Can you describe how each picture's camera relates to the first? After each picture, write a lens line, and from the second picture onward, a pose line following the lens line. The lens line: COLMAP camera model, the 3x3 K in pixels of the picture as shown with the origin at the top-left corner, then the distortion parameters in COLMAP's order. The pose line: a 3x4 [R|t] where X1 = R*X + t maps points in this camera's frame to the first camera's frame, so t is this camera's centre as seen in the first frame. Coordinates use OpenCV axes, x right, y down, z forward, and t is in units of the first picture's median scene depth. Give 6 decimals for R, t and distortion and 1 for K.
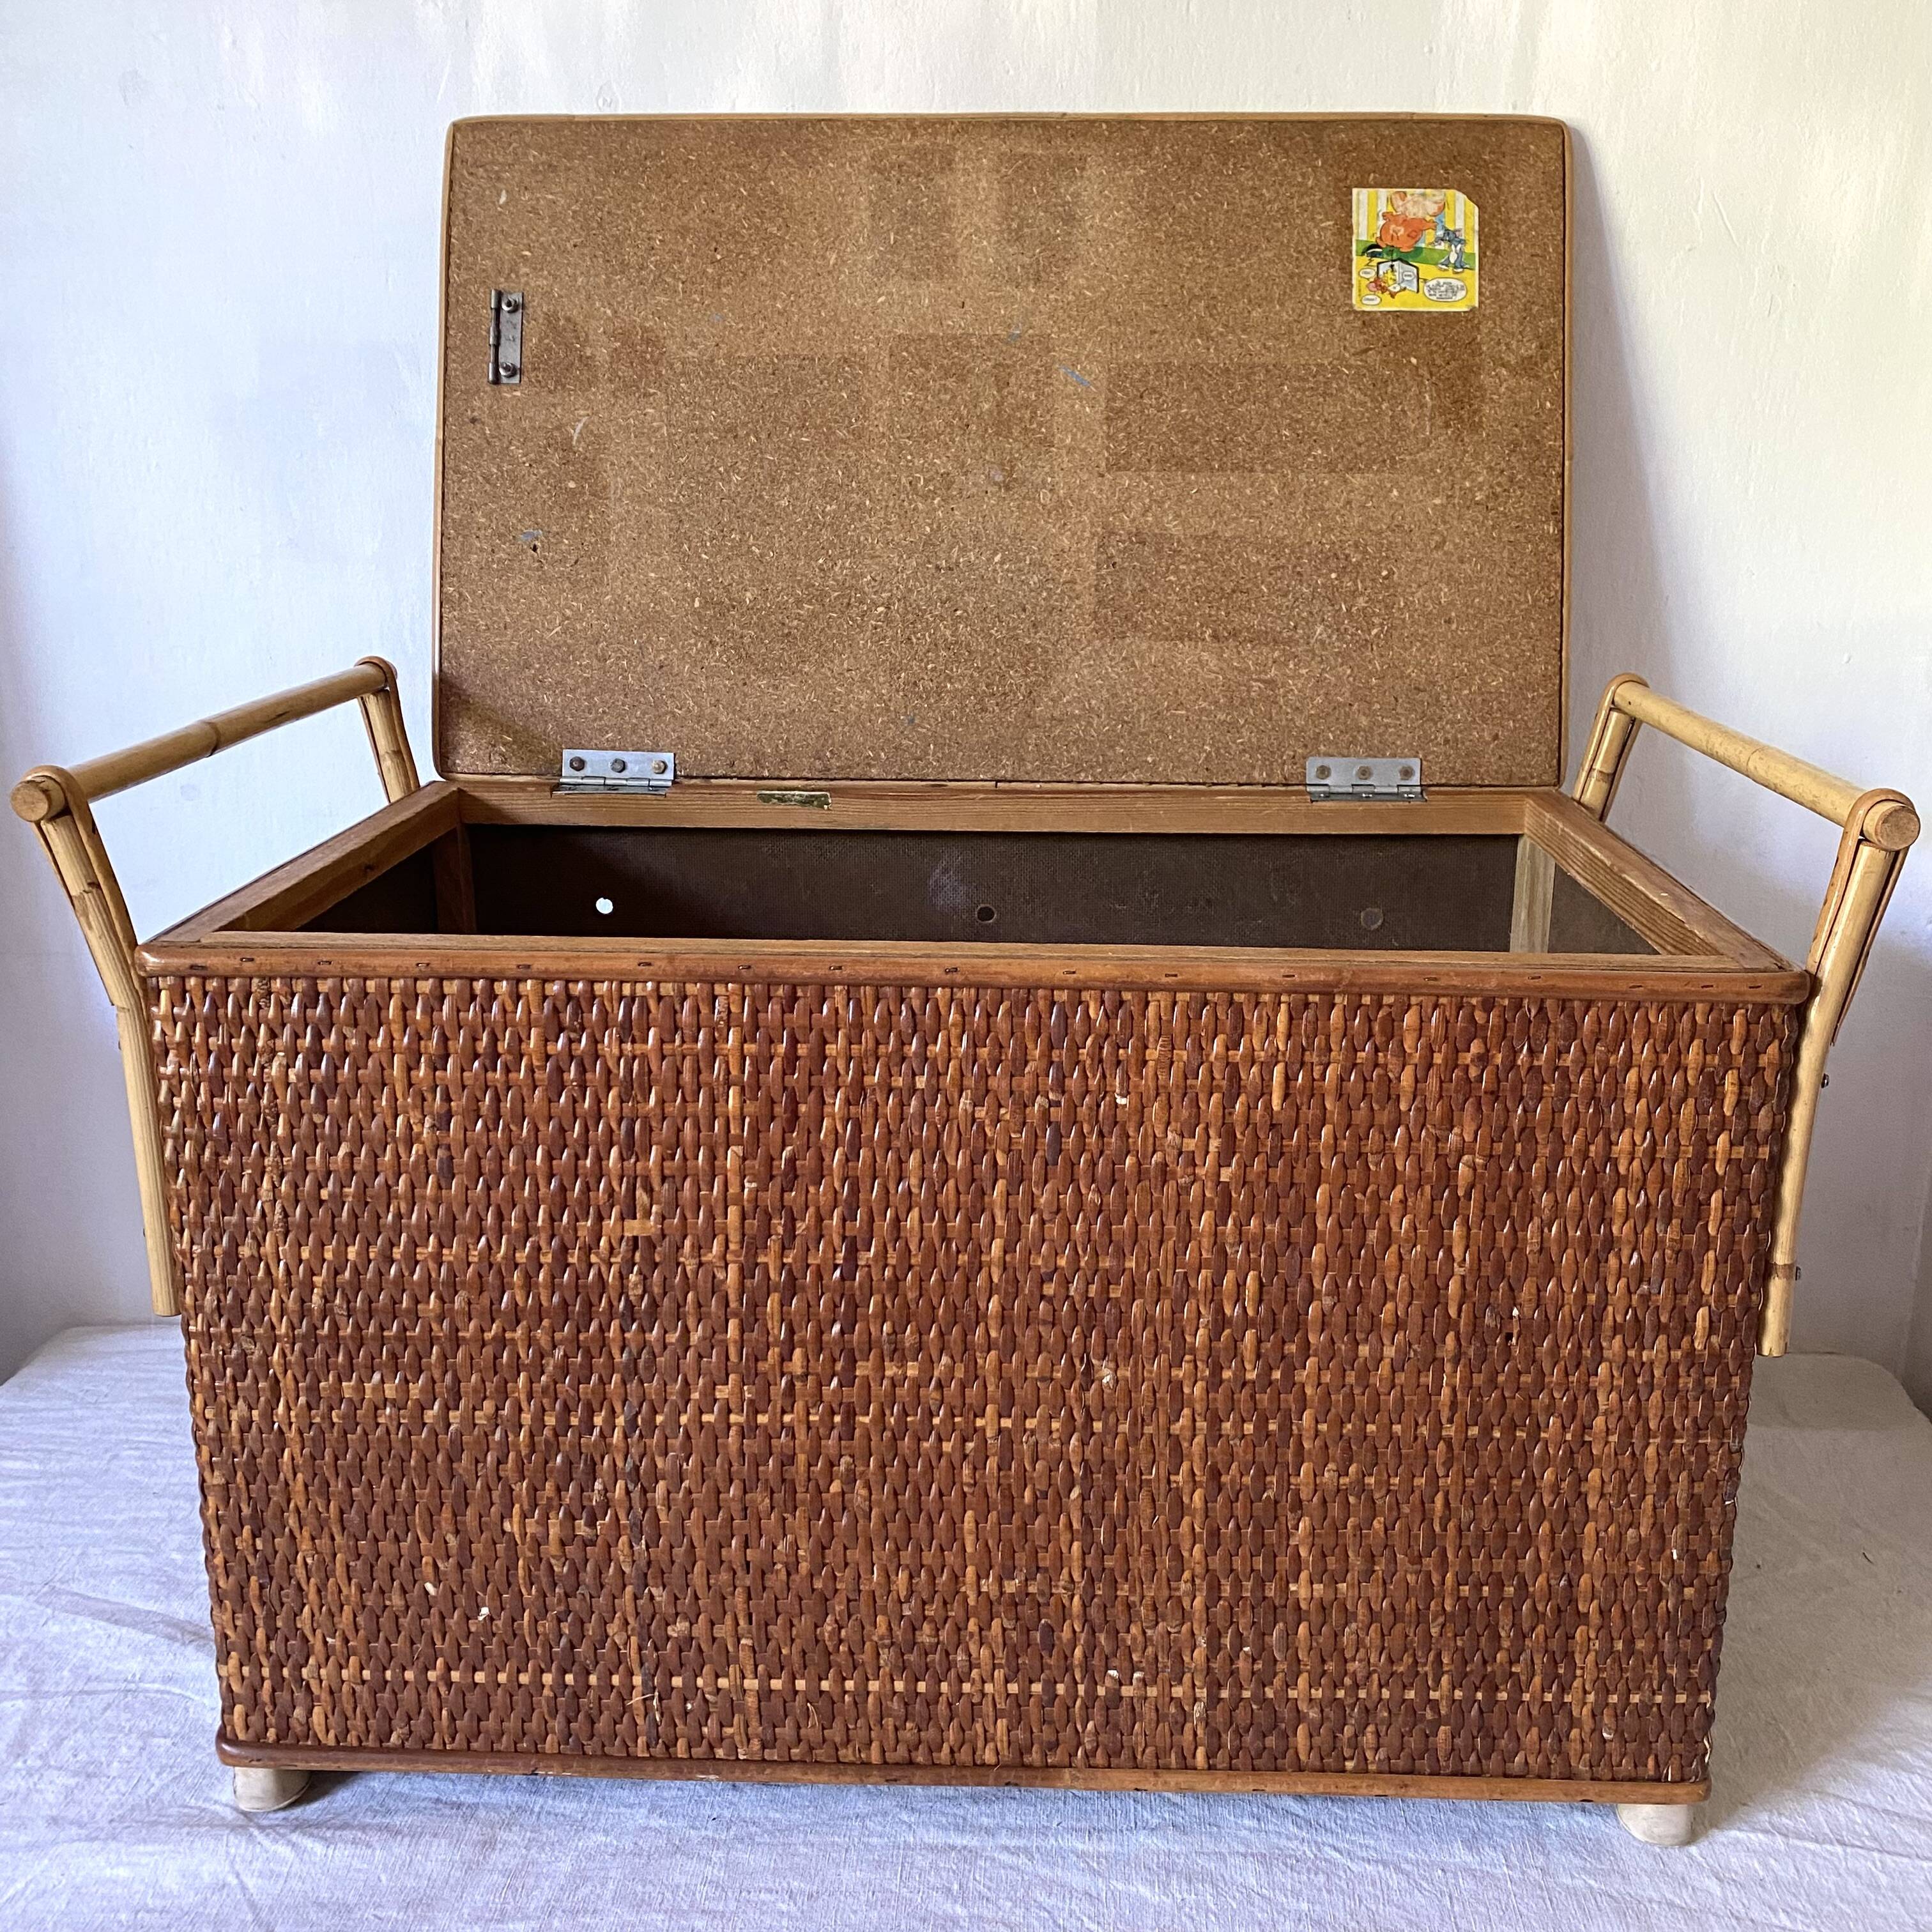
lens RADIAL K [[2064.8, 0, 1002.3], [0, 2064.8, 928.7], [0, 0, 1]] dist [-0.035646, 0.000000]
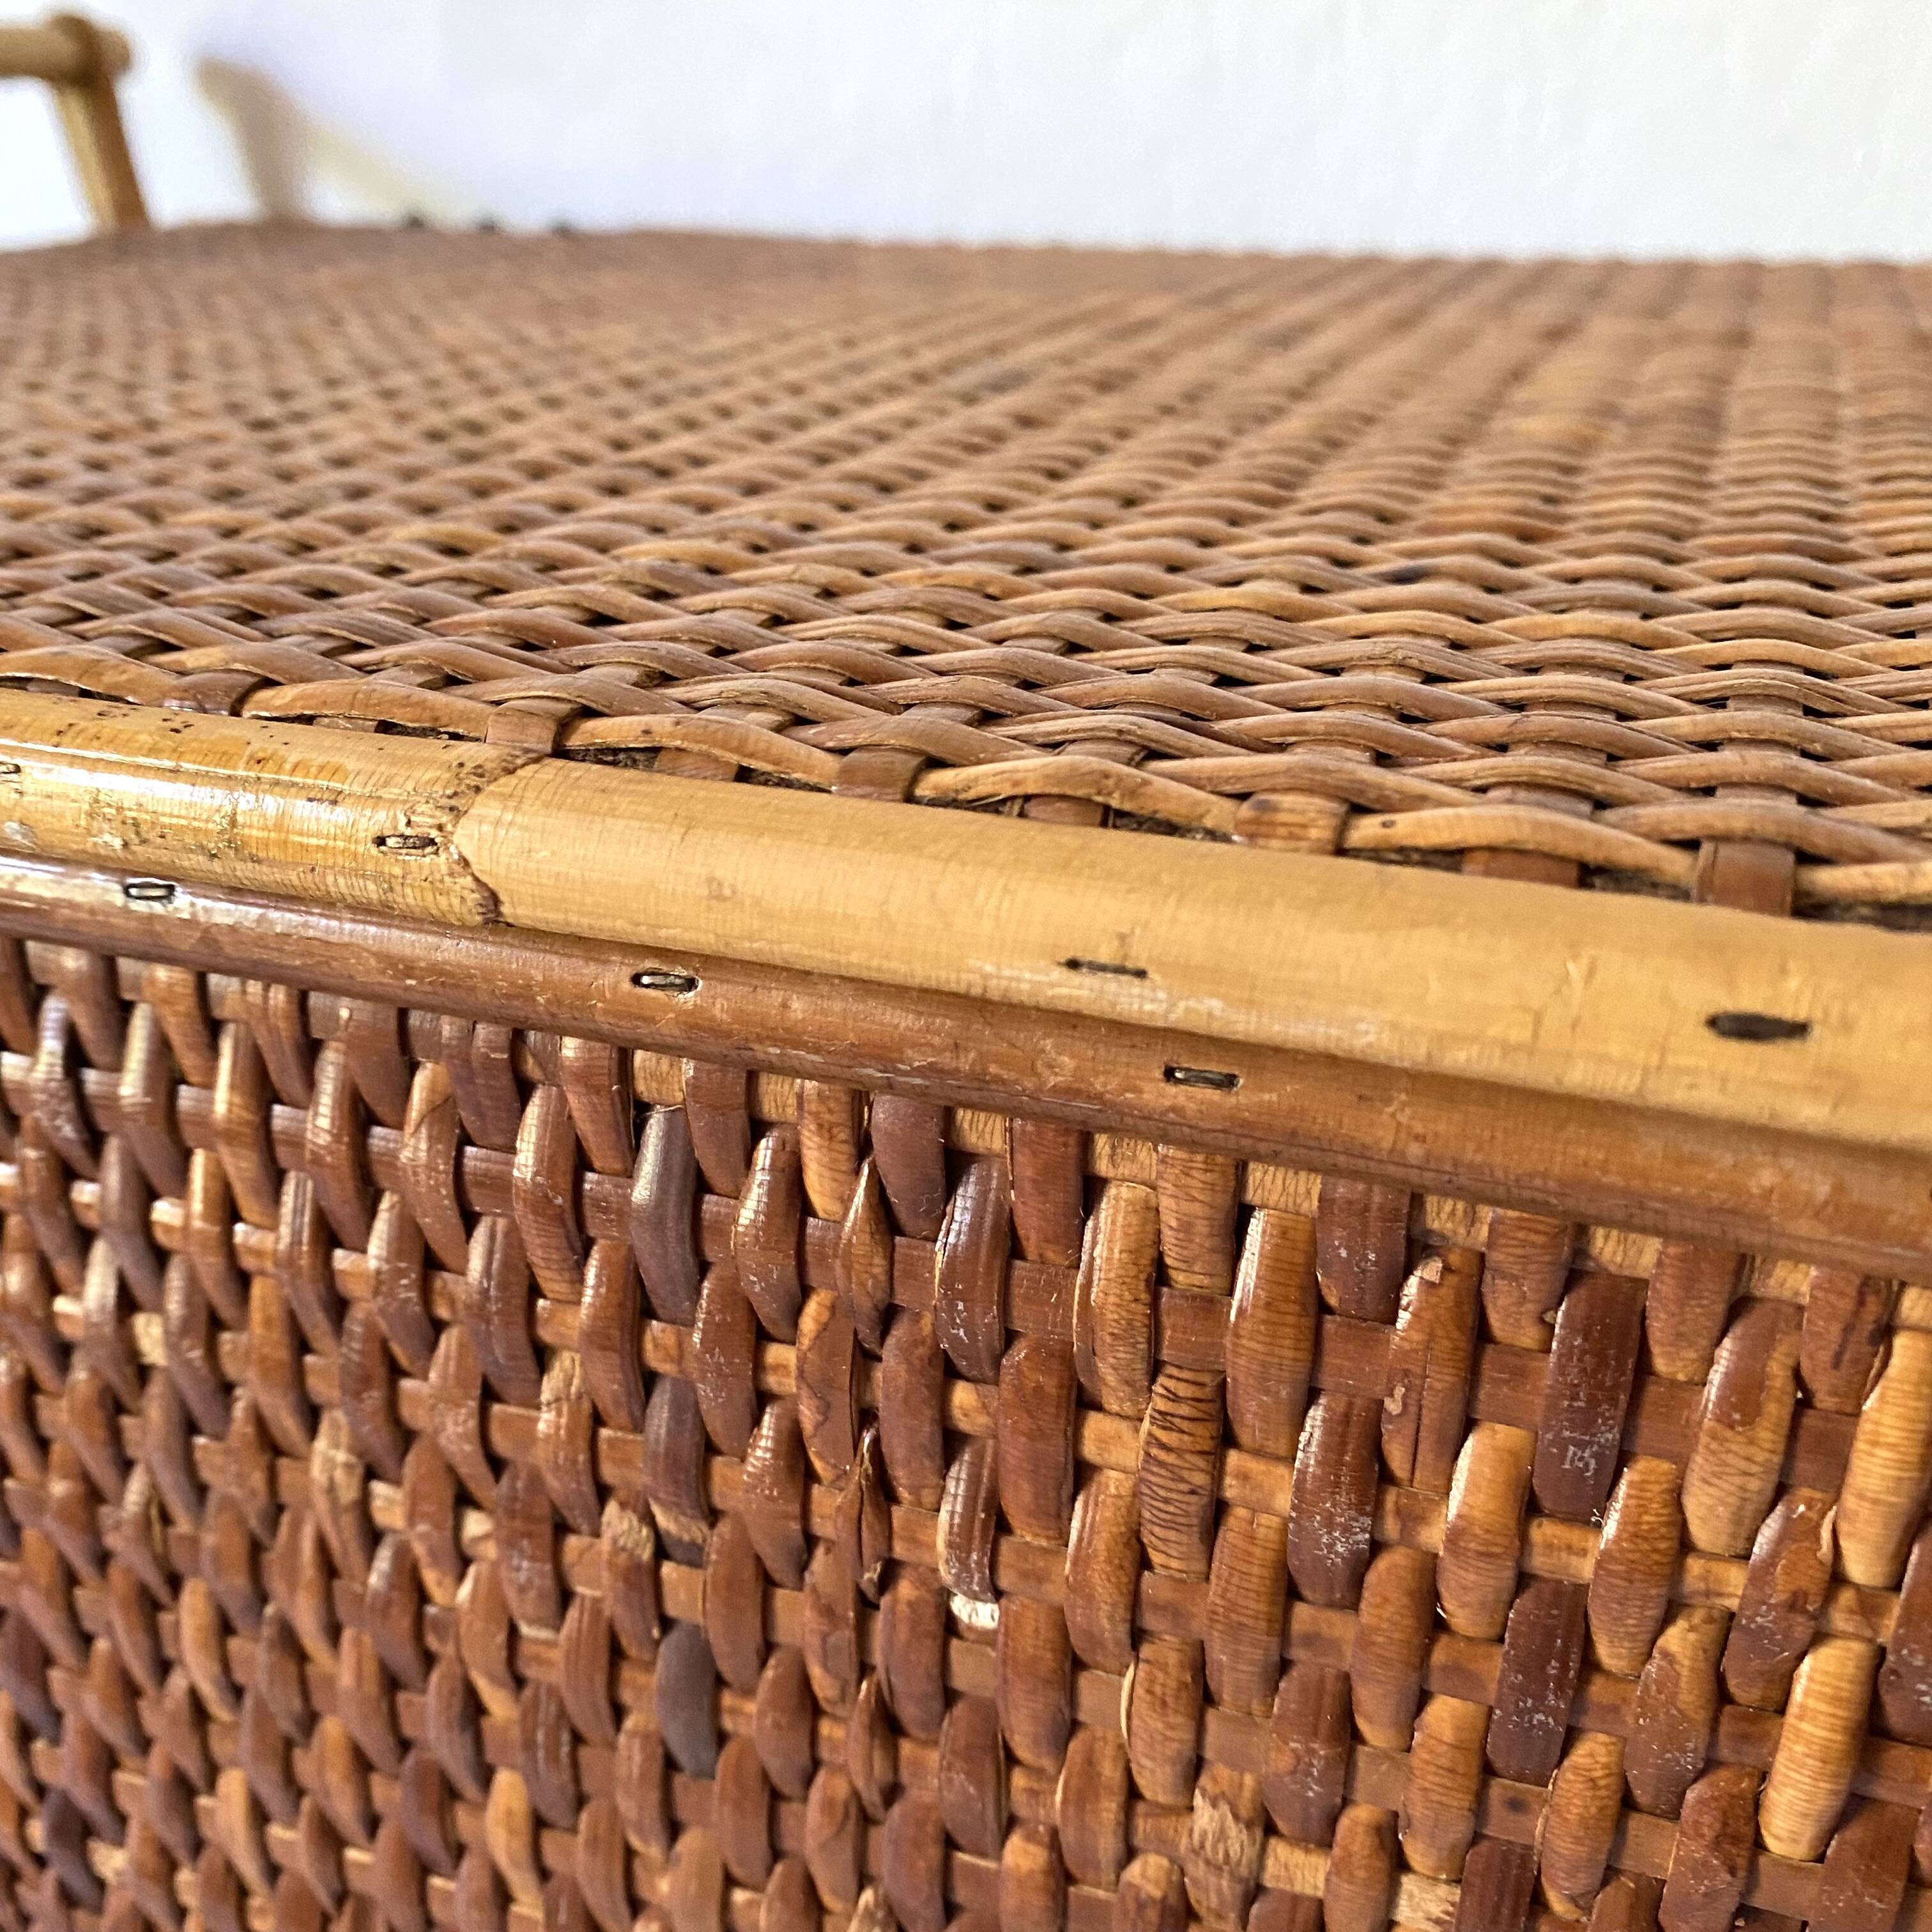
lens RADIAL K [[2064.8, 0, 985.5], [0, 2064.8, 971.2], [0, 0, 1]] dist [-0.035646, 0.000000]
pose [[0.944051, 0.123051, -0.305983, 0.108997], [-0.066729, 0.979866, 0.188173, -0.014528], [0.322978, -0.157227, 0.933255, 0.800327]]
